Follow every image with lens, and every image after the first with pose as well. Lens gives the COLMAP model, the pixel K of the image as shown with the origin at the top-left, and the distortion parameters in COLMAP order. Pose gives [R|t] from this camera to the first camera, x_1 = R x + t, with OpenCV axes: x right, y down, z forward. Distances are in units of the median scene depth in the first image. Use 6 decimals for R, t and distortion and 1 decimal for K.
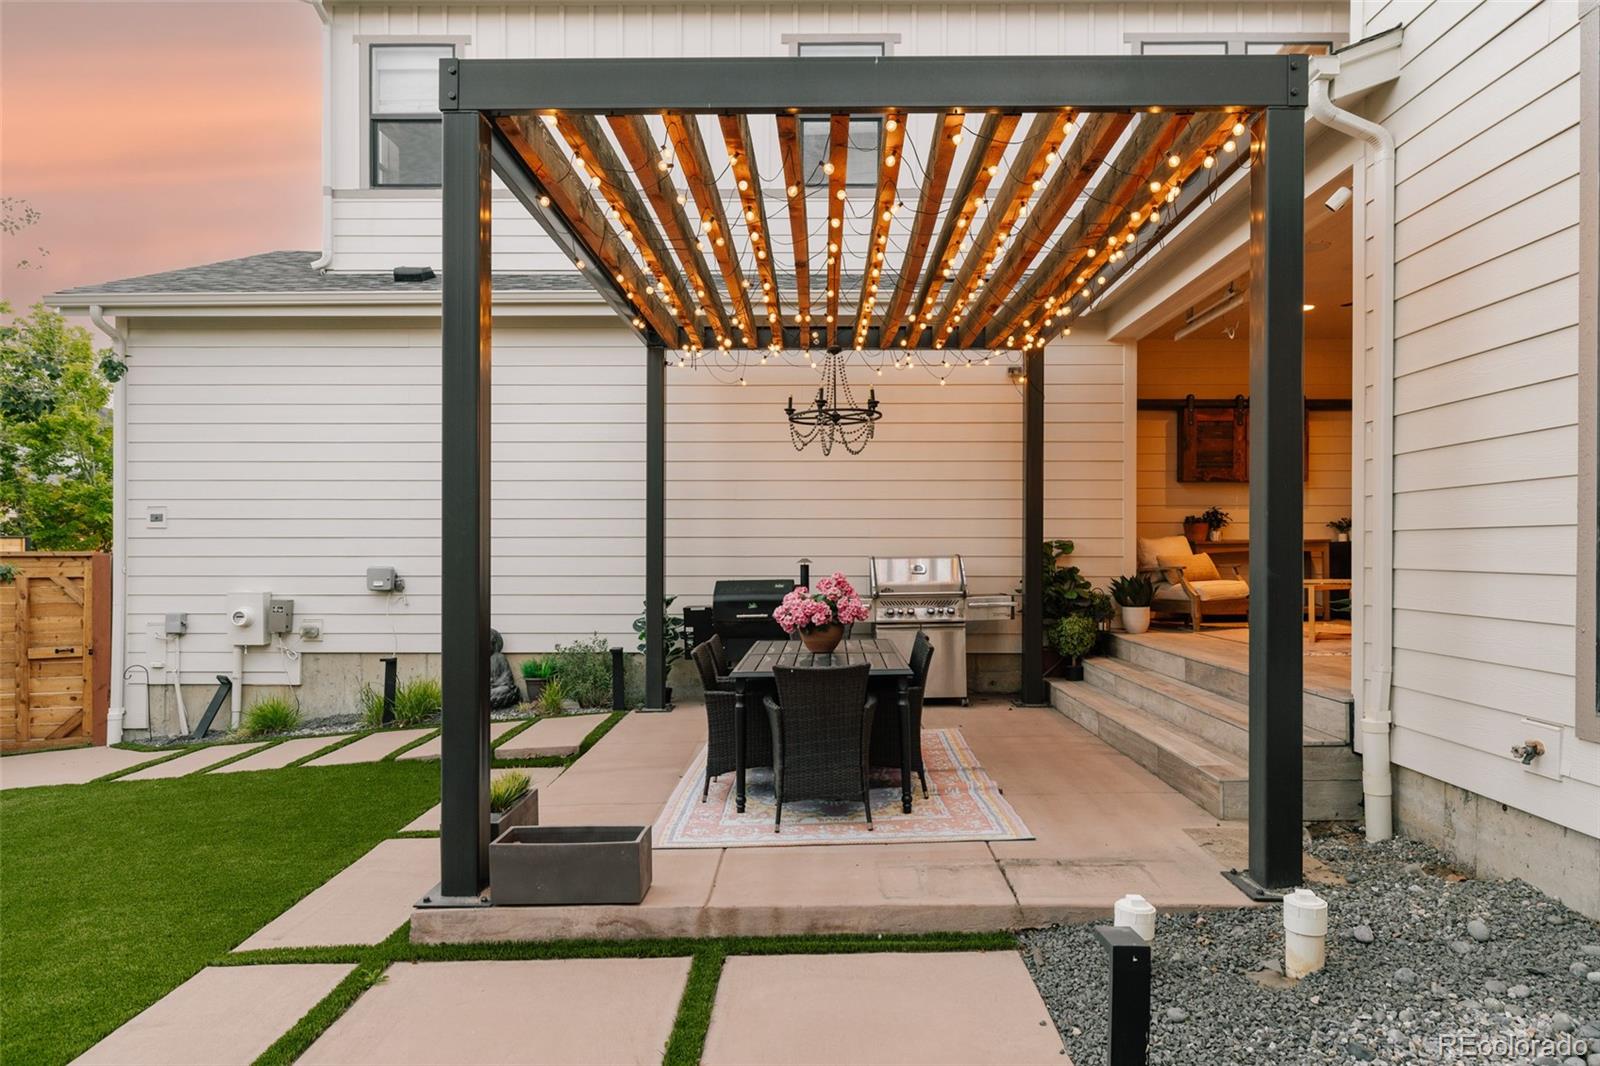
lens RADIAL K [[954.7, 0, 808.4], [0, 954.7, 546.3], [0, 0, 1]] dist [0.002817, -0.001548]
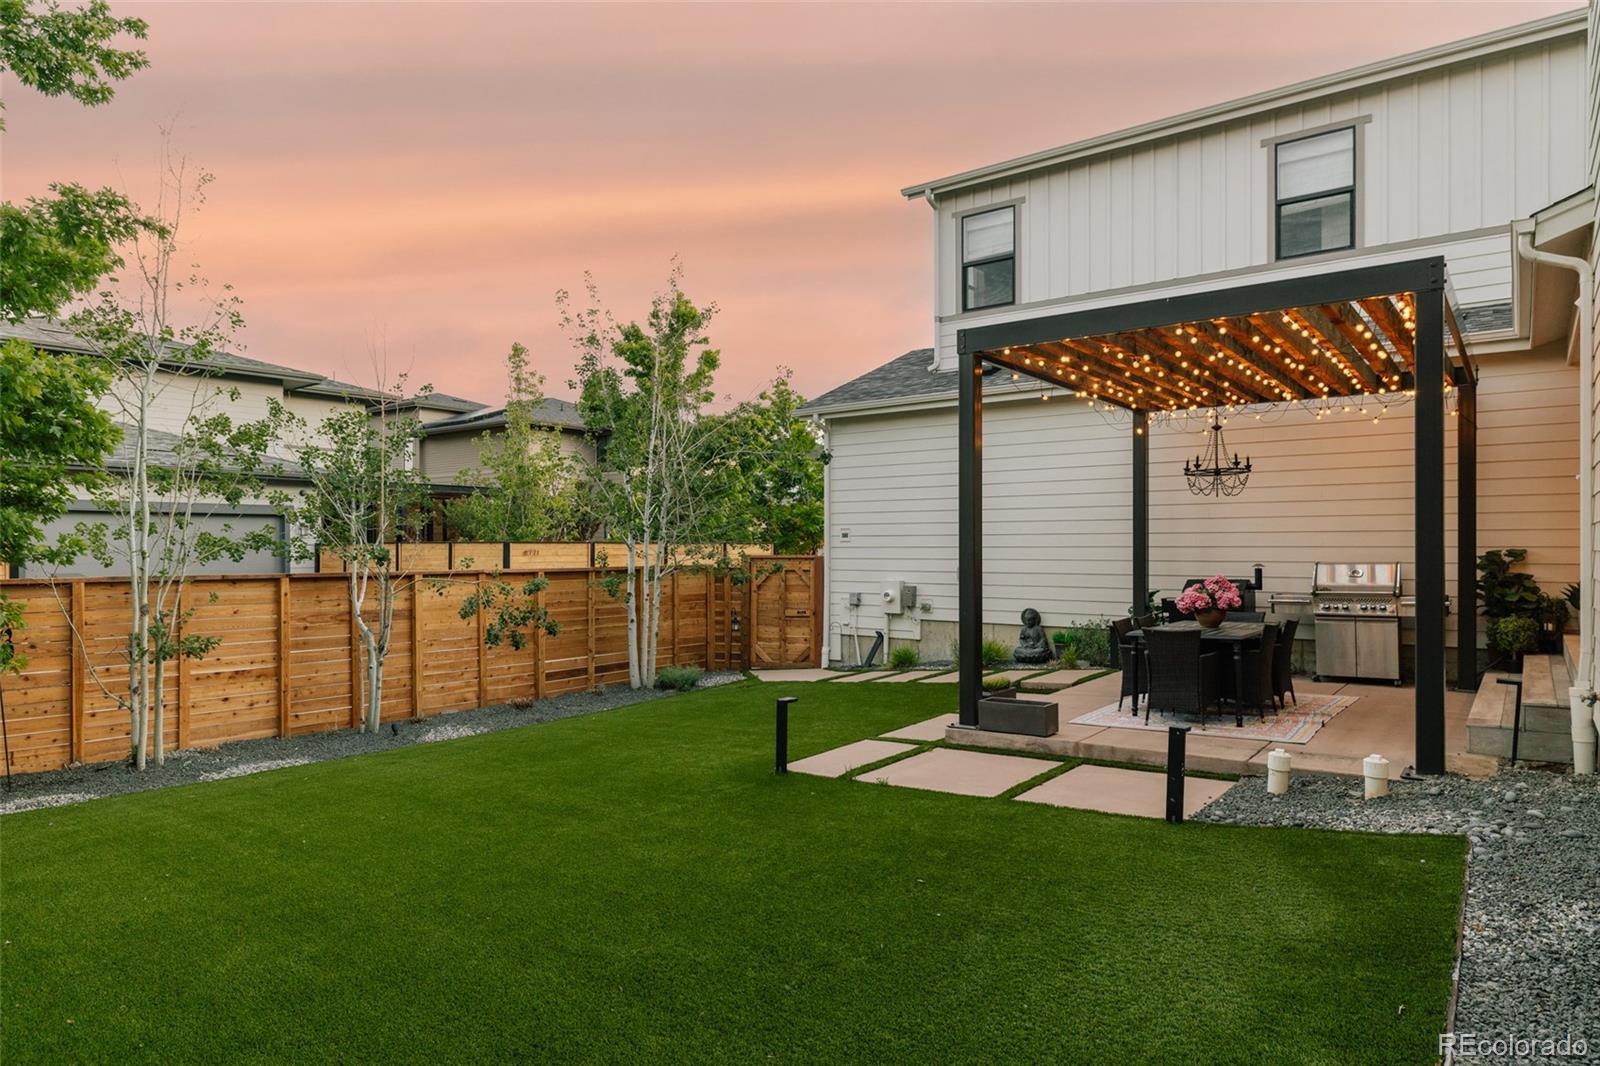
lens RADIAL K [[954.7, 0, 808.4], [0, 954.7, 546.3], [0, 0, 1]] dist [0.002817, -0.001548]
pose [[0.805585, -0.001079, -0.592479, 0.263746], [0.003225, 0.999992, 0.002563, -0.015336], [0.592472, -0.003976, 0.805581, -0.395470]]
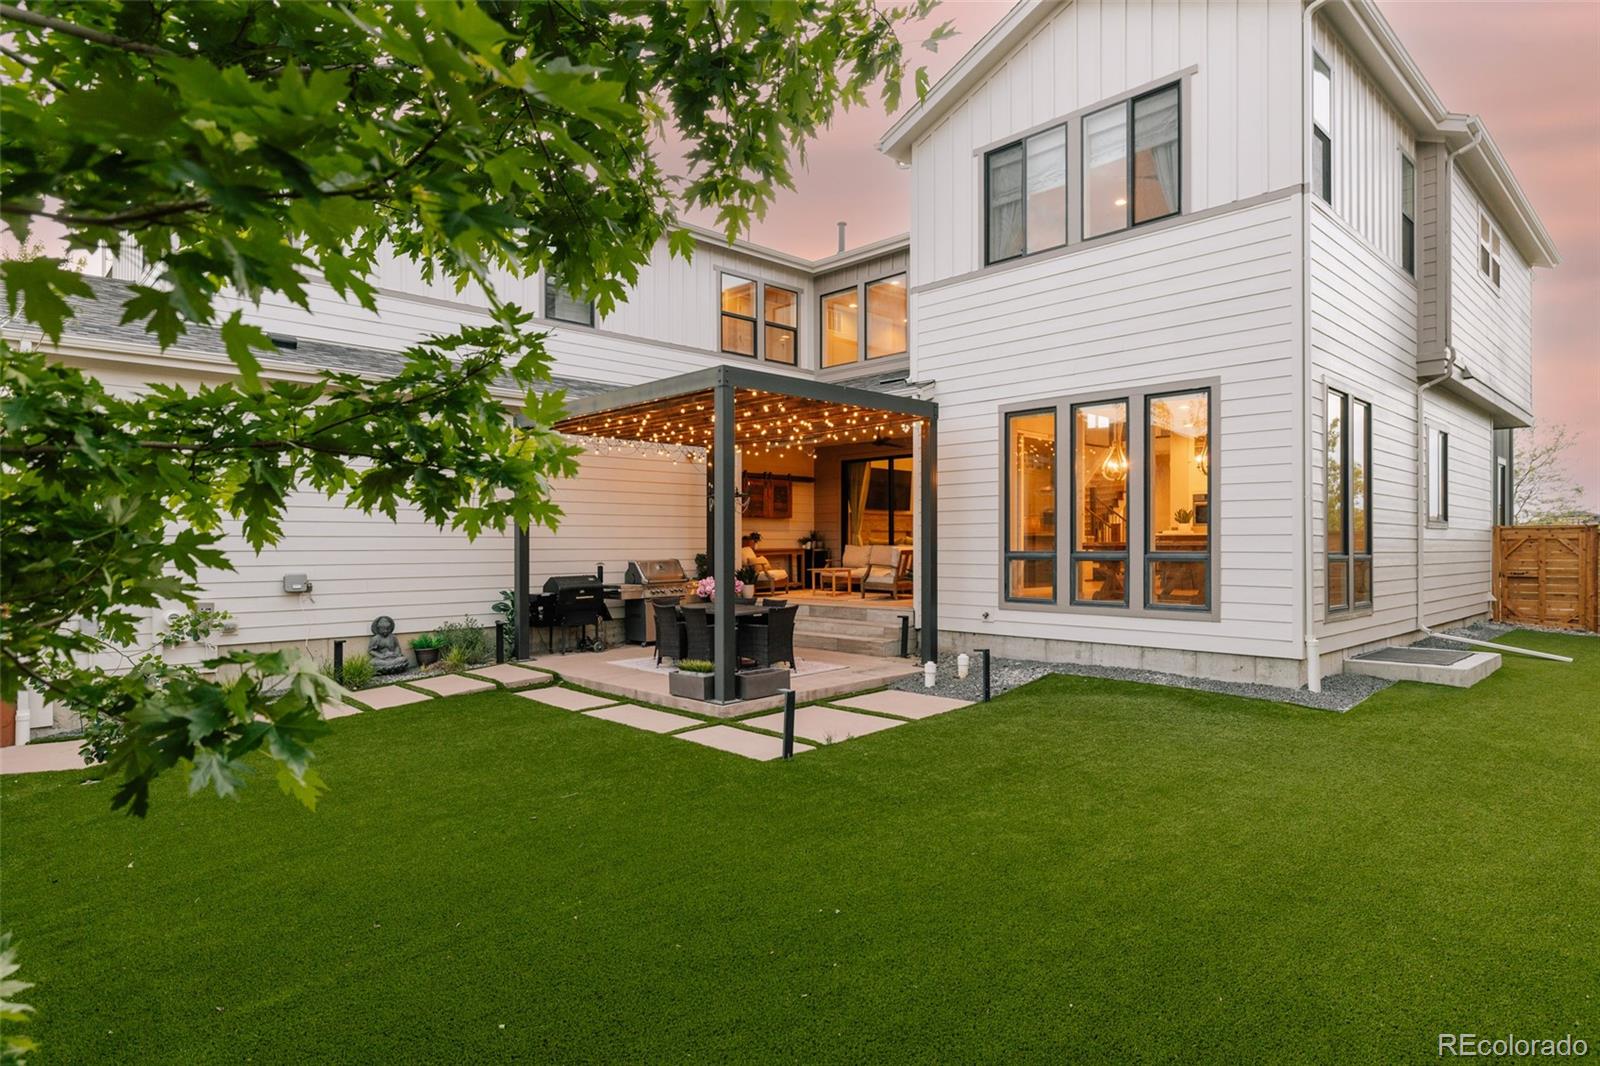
lens RADIAL K [[893.9, 0, 800.0], [0, 893.9, 533.0], [0, 0, 1]] dist [0.000692, 0.000073]
pose [[0.709526, 0.007127, 0.704643, -0.827824], [0.000110, 0.999948, -0.010224, -0.021184], [-0.704679, 0.007331, 0.709488, -0.341451]]
